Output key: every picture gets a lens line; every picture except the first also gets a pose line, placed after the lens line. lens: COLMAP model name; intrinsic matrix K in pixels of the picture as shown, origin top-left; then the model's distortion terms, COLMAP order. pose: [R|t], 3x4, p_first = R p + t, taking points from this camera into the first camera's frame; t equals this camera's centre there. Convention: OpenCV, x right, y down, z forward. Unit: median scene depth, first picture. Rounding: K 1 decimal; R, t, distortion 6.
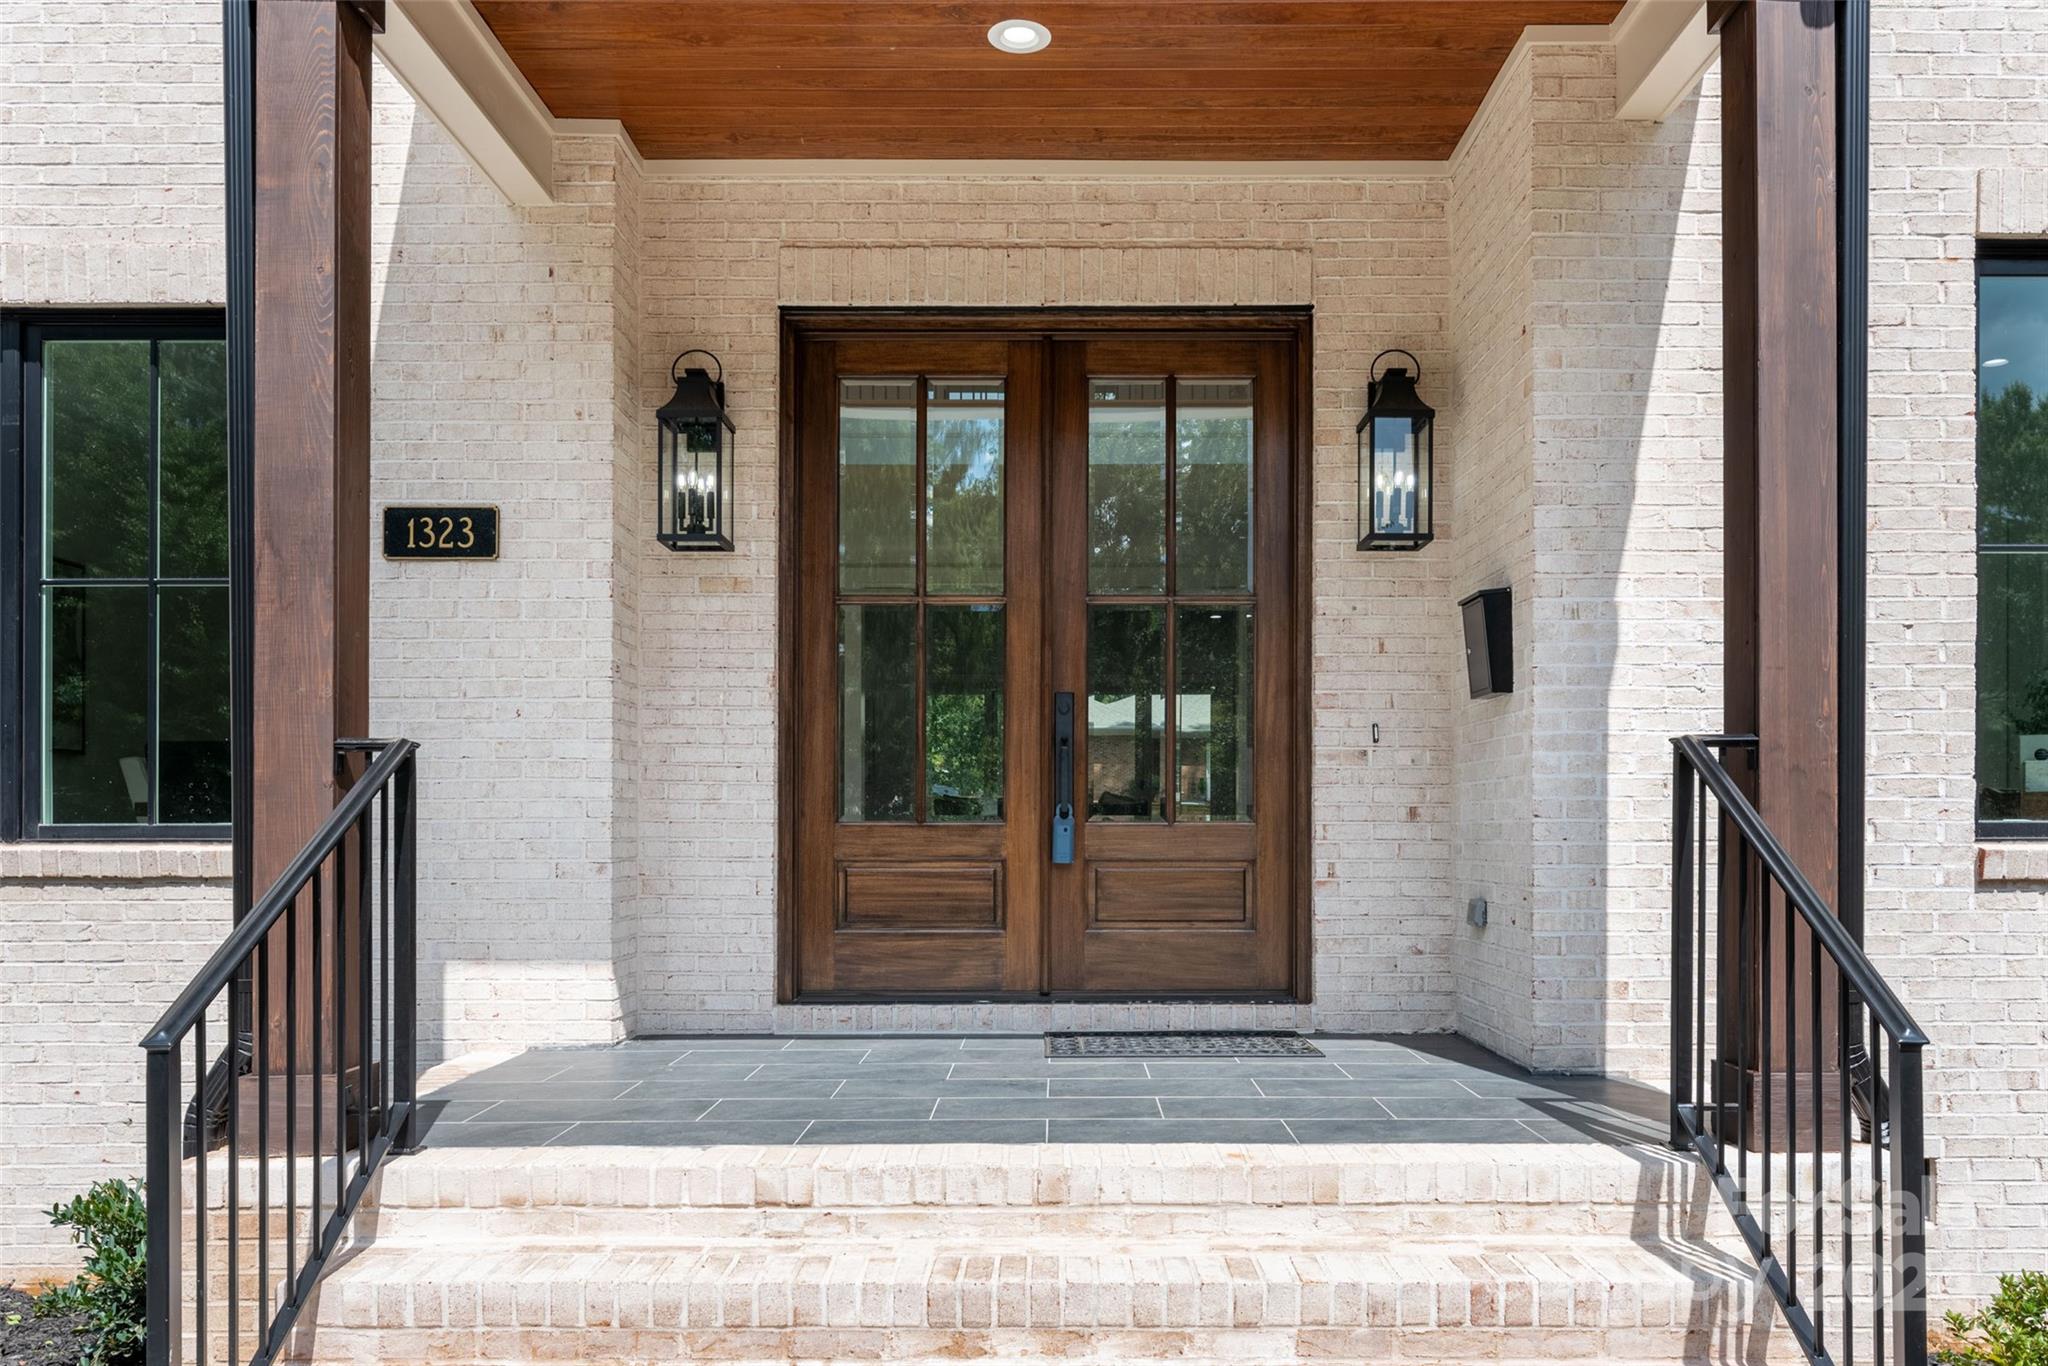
lens RADIAL K [[1475.8, 0, 1023.0], [0, 1475.8, 683.5], [0, 0, 1]] dist [0.003017, 0.000431]
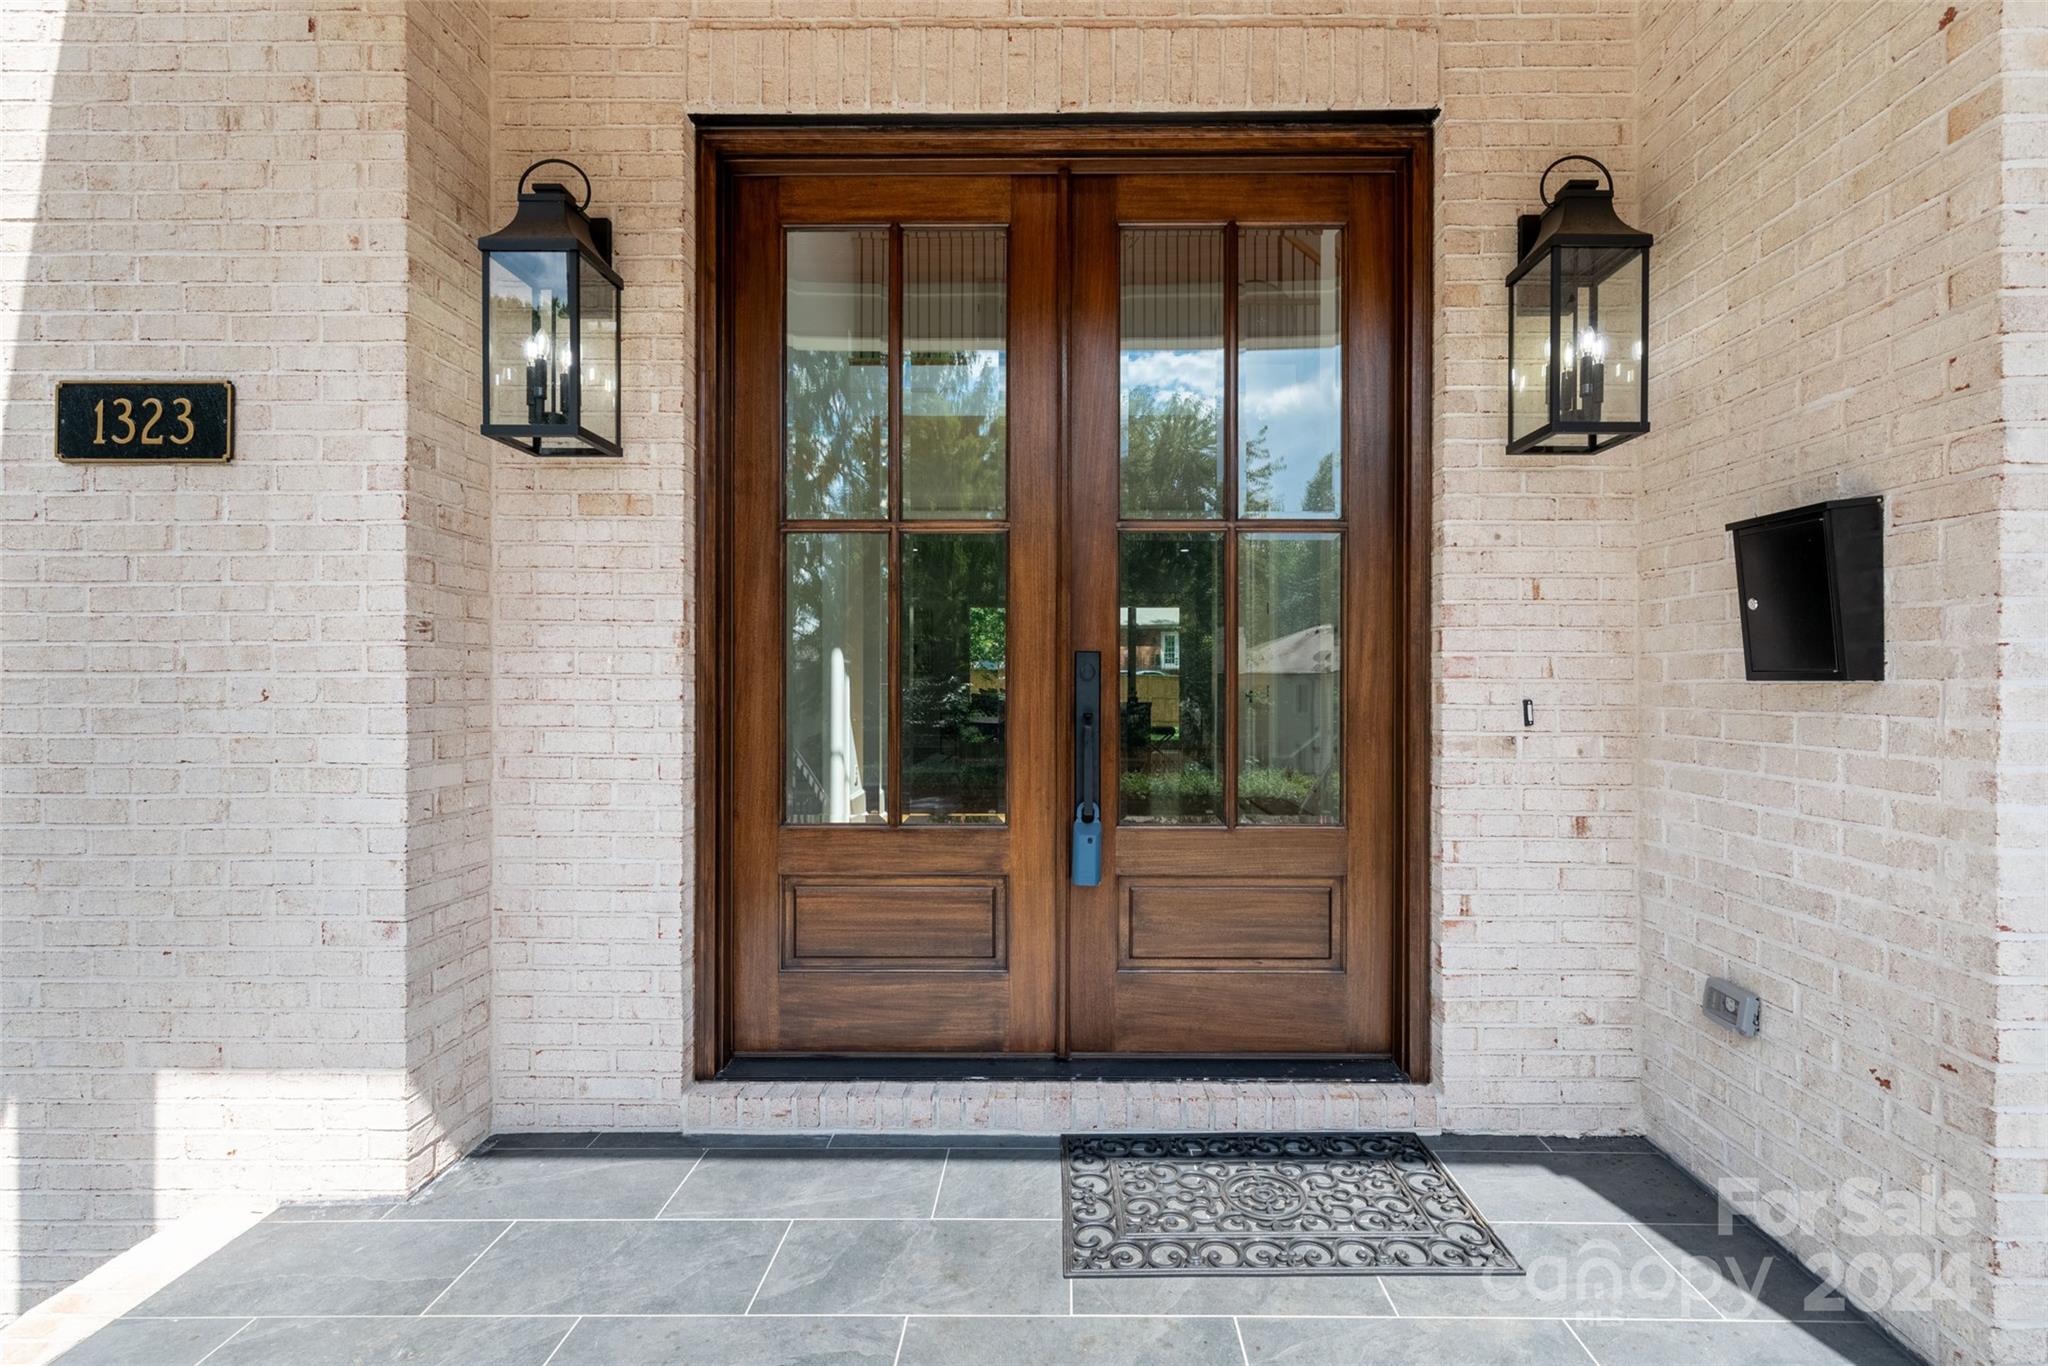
lens RADIAL K [[911.8, 0, 1046.2], [0, 911.8, 604.7], [0, 0, 1]] dist [-0.000961, -0.000174]
pose [[0.999996, -0.000675, 0.002908, 0.006076], [0.000635, 0.999903, 0.013943, -0.024369], [-0.002917, -0.013942, 0.999899, 0.558986]]
